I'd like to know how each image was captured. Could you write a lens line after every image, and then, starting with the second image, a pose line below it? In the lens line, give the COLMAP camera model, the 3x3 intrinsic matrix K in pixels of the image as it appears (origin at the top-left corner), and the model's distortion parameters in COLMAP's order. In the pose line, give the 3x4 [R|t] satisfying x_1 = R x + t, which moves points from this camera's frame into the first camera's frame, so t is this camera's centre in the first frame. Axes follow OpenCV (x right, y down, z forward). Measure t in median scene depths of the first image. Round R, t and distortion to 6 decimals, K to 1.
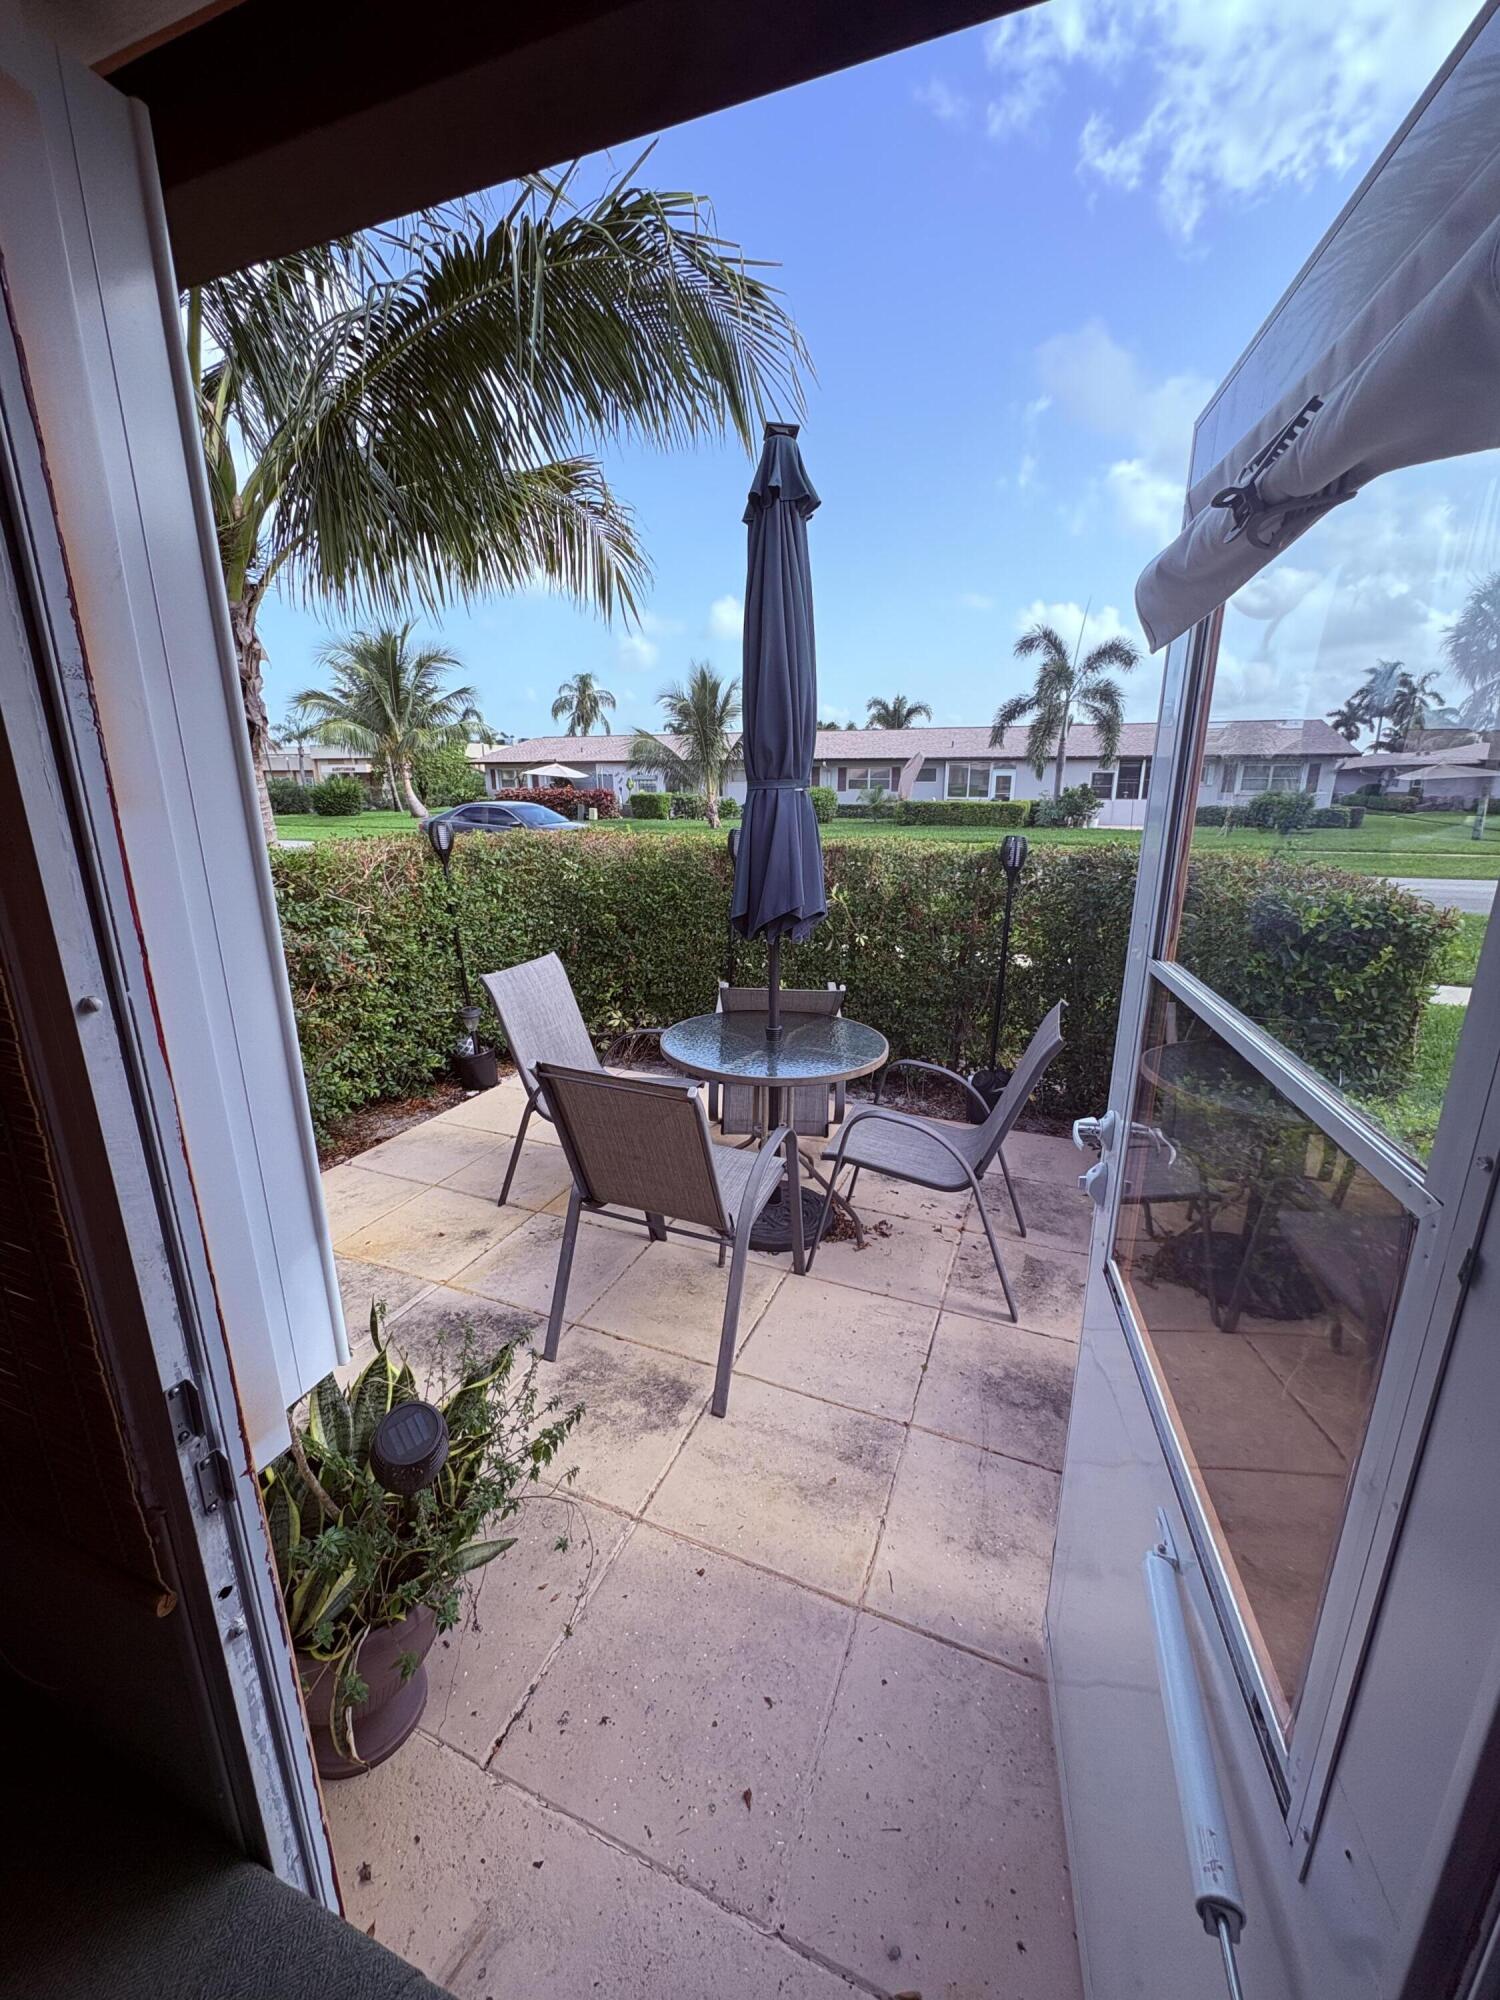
lens RADIAL K [[797.6, 0, 754.4], [0, 797.6, 995.7], [0, 0, 1]] dist [0.000771, 0.000040]
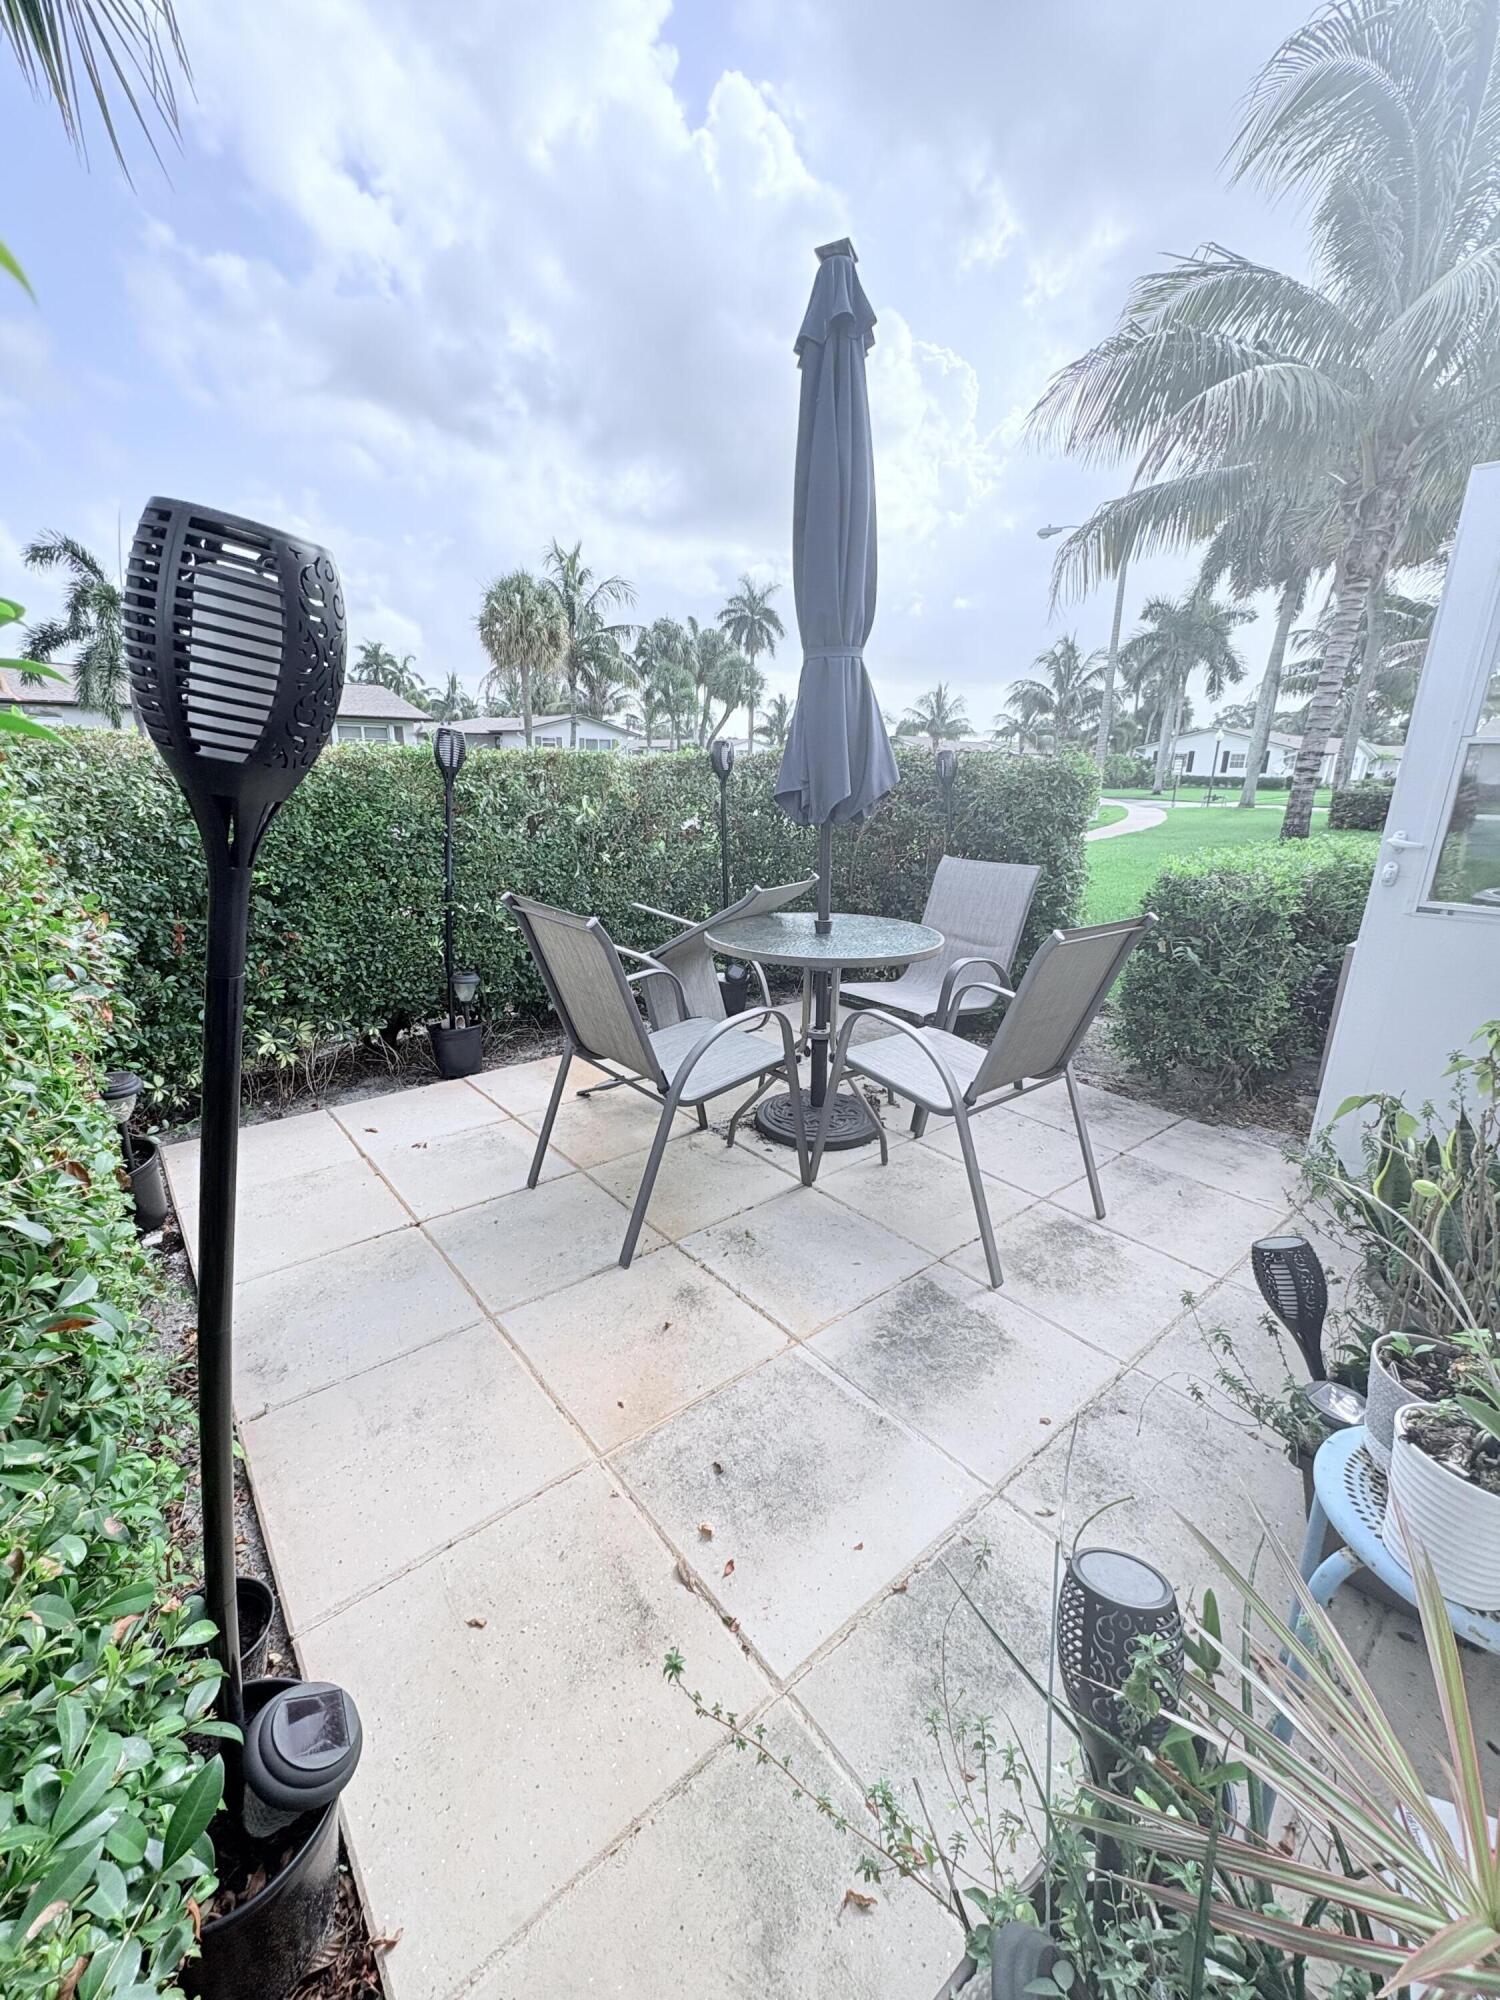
lens RADIAL K [[797.6, 0, 754.4], [0, 797.6, 995.7], [0, 0, 1]] dist [0.000771, 0.000040]
pose [[0.473903, -0.242215, 0.846610, -0.908946], [0.210476, 0.964716, 0.158188, -0.043836], [-0.855053, 0.103225, 0.508162, 0.641017]]
